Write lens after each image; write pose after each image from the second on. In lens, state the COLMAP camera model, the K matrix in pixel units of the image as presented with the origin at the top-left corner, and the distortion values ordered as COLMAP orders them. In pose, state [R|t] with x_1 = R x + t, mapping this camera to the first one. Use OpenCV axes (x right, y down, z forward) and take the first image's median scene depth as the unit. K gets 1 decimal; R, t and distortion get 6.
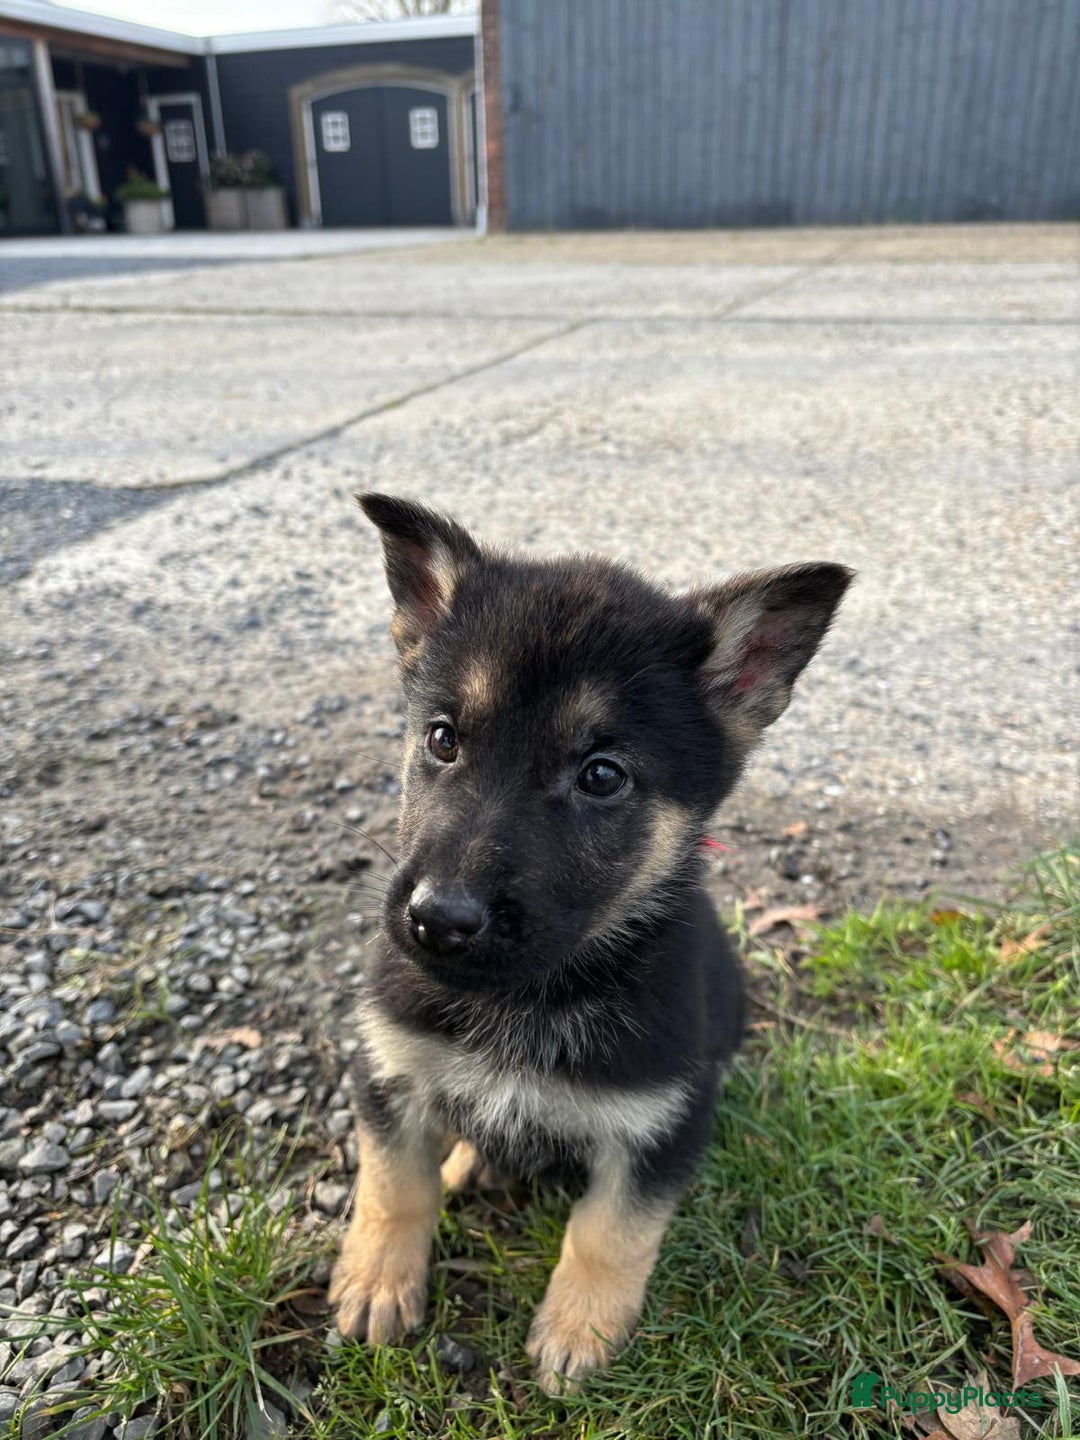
lens RADIAL K [[1130.5, 0, 539.1], [0, 1130.5, 741.6], [0, 0, 1]] dist [0.040520, -0.050988]
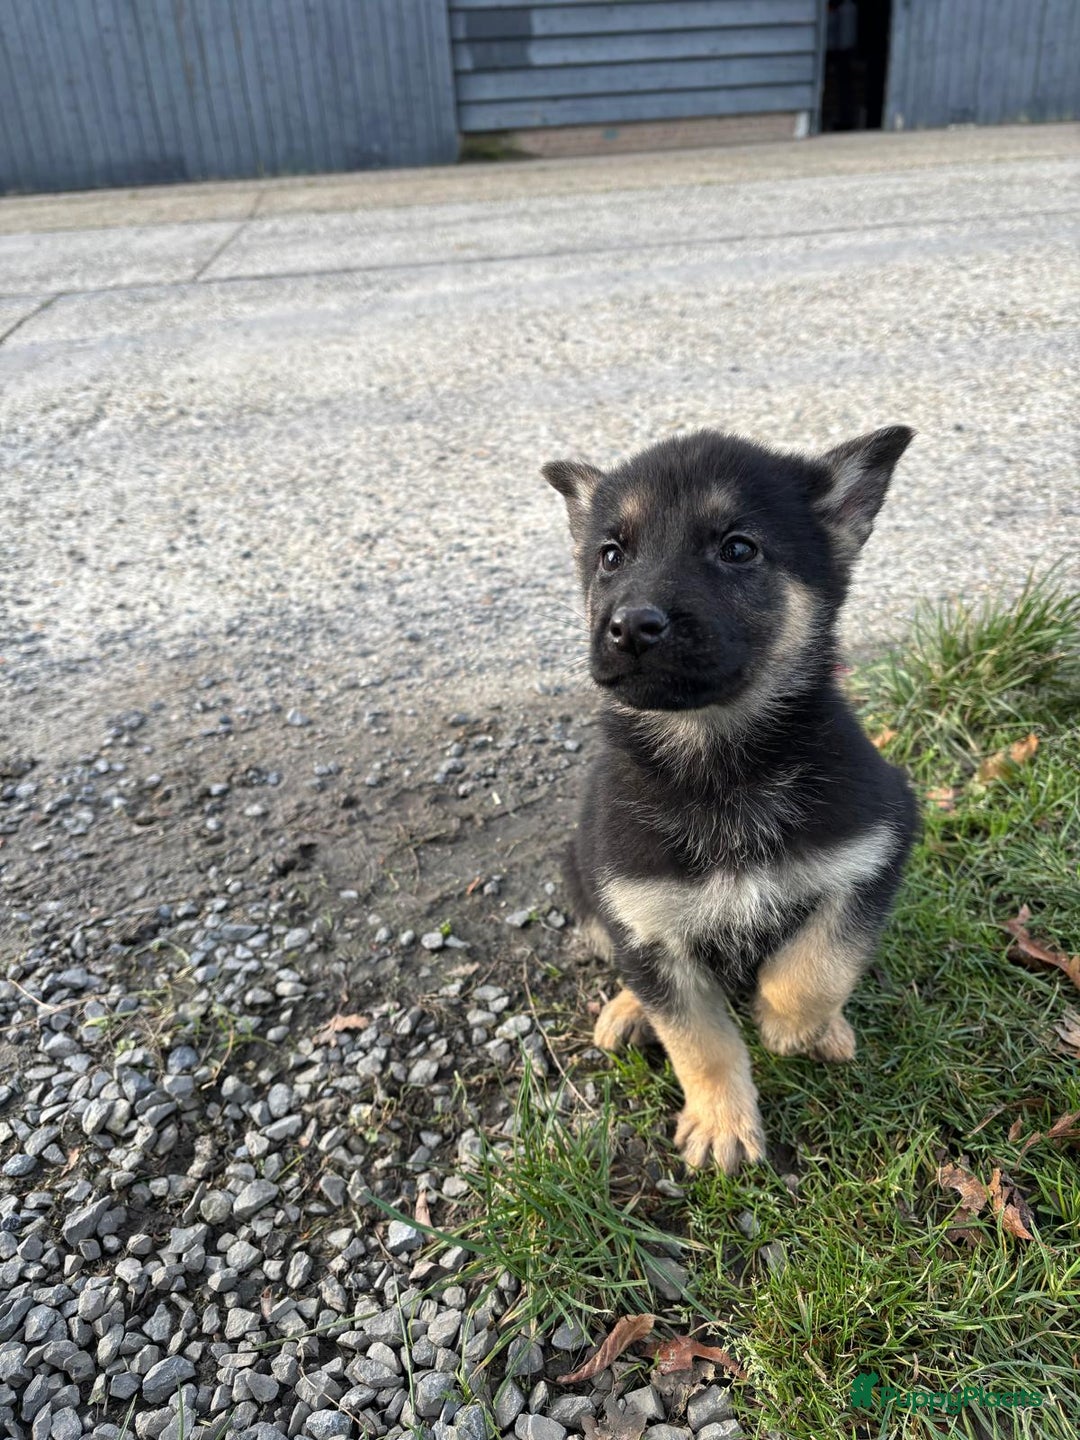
lens RADIAL K [[1130.5, 0, 539.1], [0, 1130.5, 741.6], [0, 0, 1]] dist [0.040520, -0.050988]
pose [[0.867515, -0.264043, 0.421544, -0.394909], [0.249902, 0.964116, 0.089610, -0.022240], [-0.430078, 0.027607, 0.902370, 0.014107]]
